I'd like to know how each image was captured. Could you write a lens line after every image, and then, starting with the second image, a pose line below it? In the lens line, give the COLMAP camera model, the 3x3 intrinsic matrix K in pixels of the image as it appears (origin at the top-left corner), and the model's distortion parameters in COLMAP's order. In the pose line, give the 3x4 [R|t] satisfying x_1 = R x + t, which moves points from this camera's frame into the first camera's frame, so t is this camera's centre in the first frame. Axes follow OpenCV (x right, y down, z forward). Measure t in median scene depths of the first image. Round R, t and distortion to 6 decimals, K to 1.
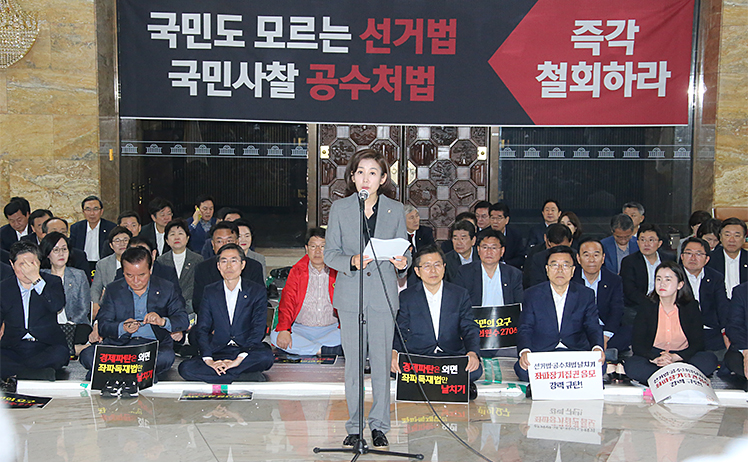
lens RADIAL K [[1687.1, 0, 369.6], [0, 1687.1, 232.8], [0, 0, 1]] dist [0.615207, 0.000000]
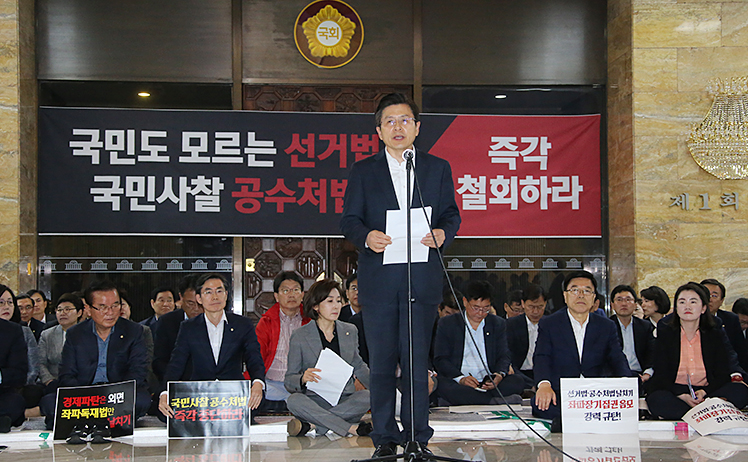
lens RADIAL K [[1471.6, 0, 375.1], [0, 1471.6, 210.4], [0, 0, 1]] dist [0.411773, 0.000000]
pose [[0.993354, -0.007523, 0.114854, -0.053426], [0.026526, 0.985963, -0.164842, 0.066007], [-0.112002, 0.166793, 0.979610, 0.137612]]
